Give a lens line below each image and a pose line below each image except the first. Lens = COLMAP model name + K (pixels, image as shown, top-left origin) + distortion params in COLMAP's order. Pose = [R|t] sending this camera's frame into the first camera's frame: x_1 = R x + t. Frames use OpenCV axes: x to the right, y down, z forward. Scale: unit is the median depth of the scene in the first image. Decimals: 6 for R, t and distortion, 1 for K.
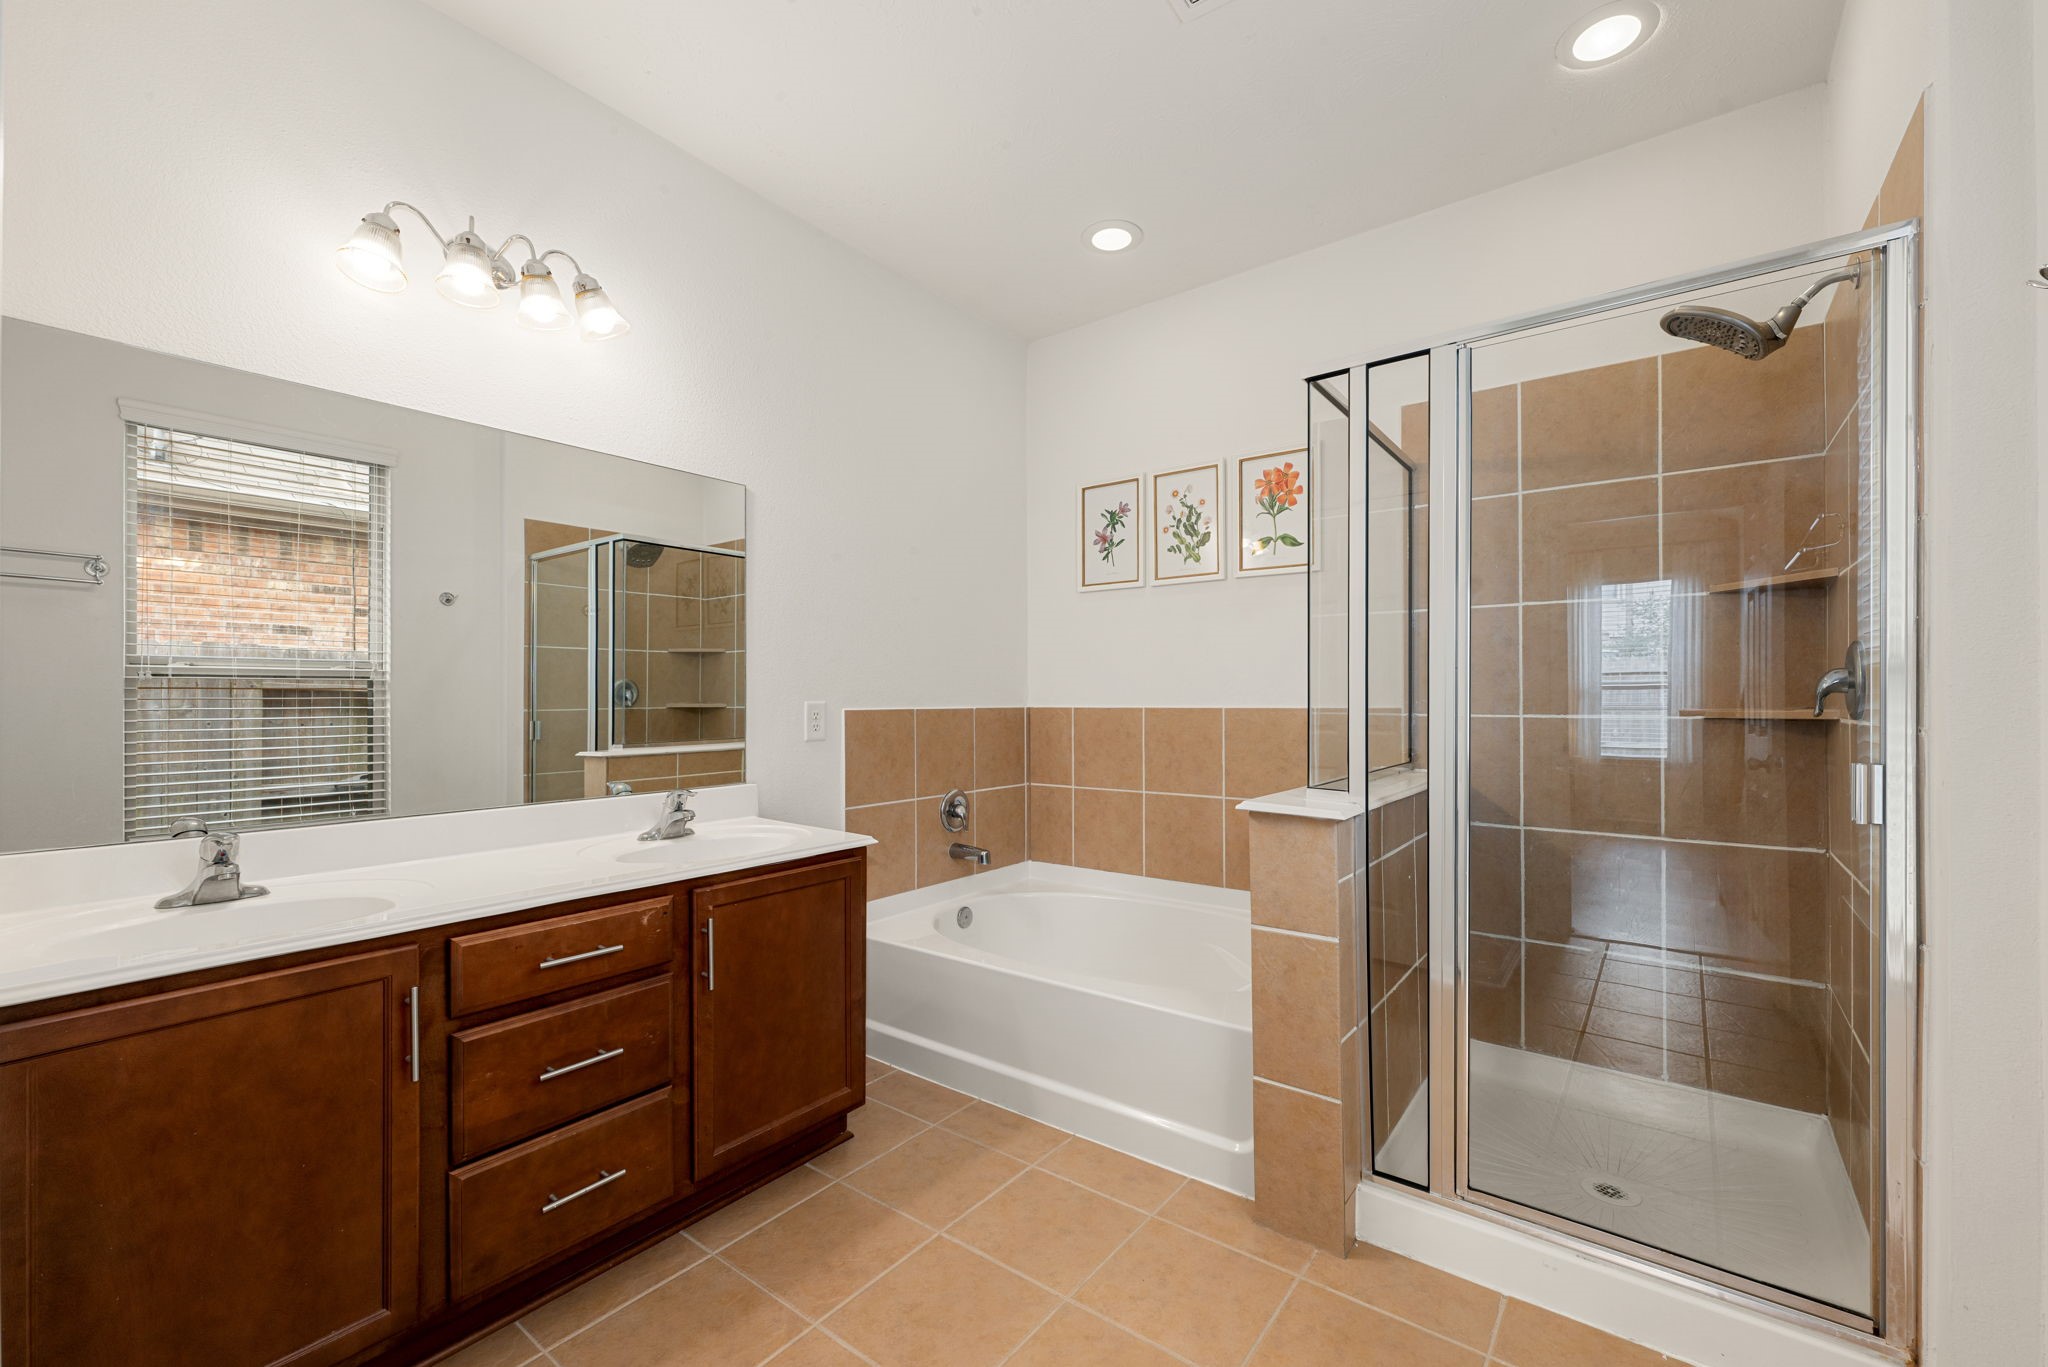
lens RADIAL K [[840.1, 0, 1021.7], [0, 840.1, 681.6], [0, 0, 1]] dist [0.005688, -0.000751]
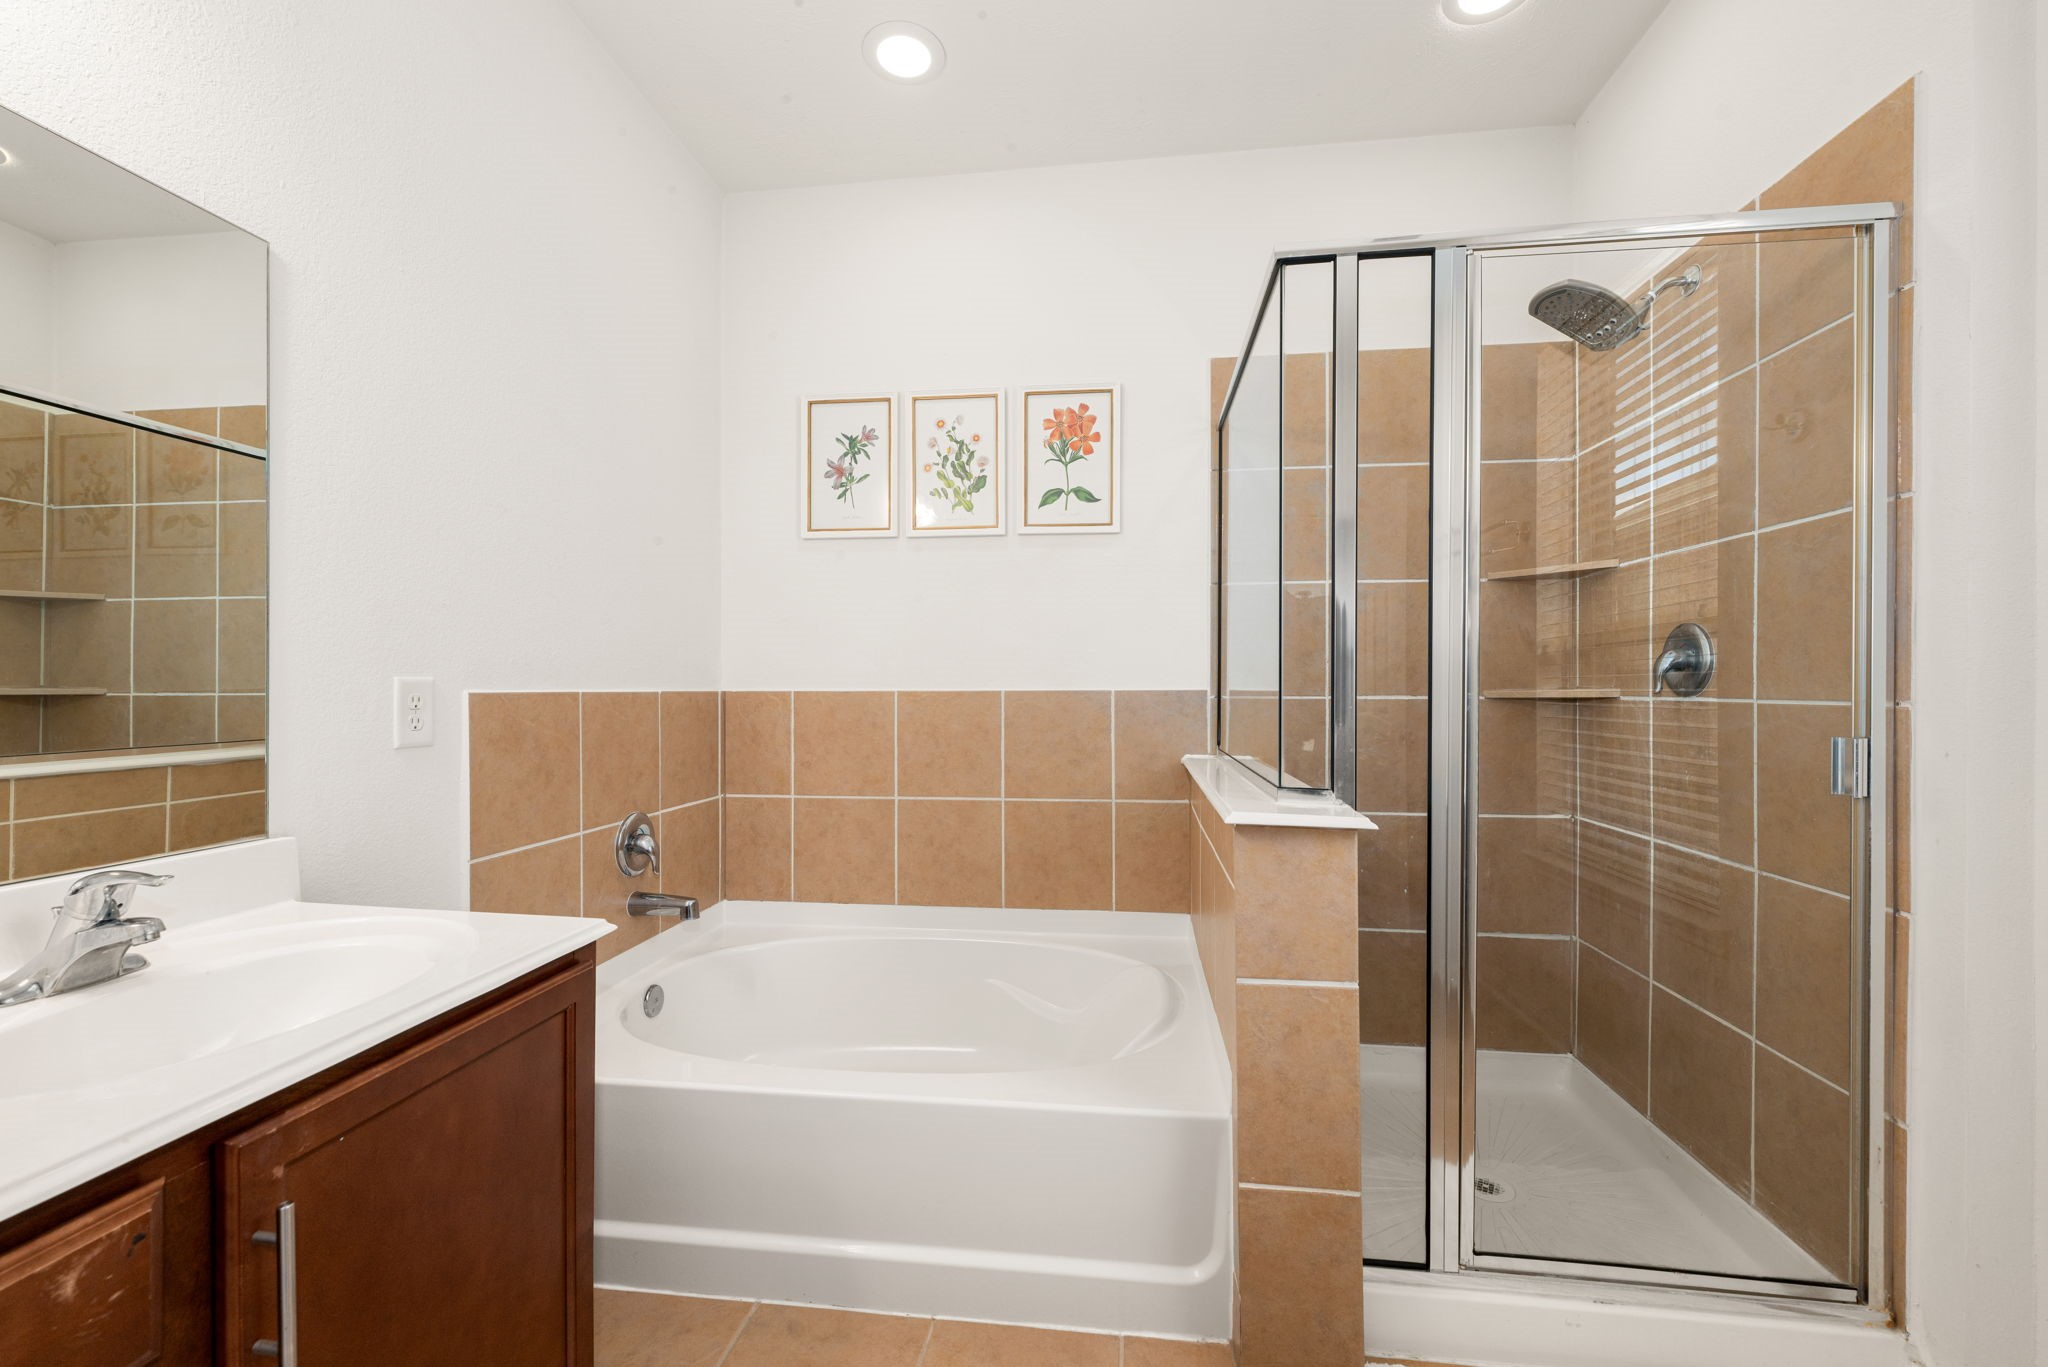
lens RADIAL K [[840.1, 0, 1028.3], [0, 840.1, 681.9], [0, 0, 1]] dist [0.005688, -0.000751]
pose [[0.864235, 0.005540, 0.503058, -0.154334], [-0.011879, 0.999885, 0.009396, 0.014653], [-0.502949, -0.014096, 0.864201, 0.275245]]
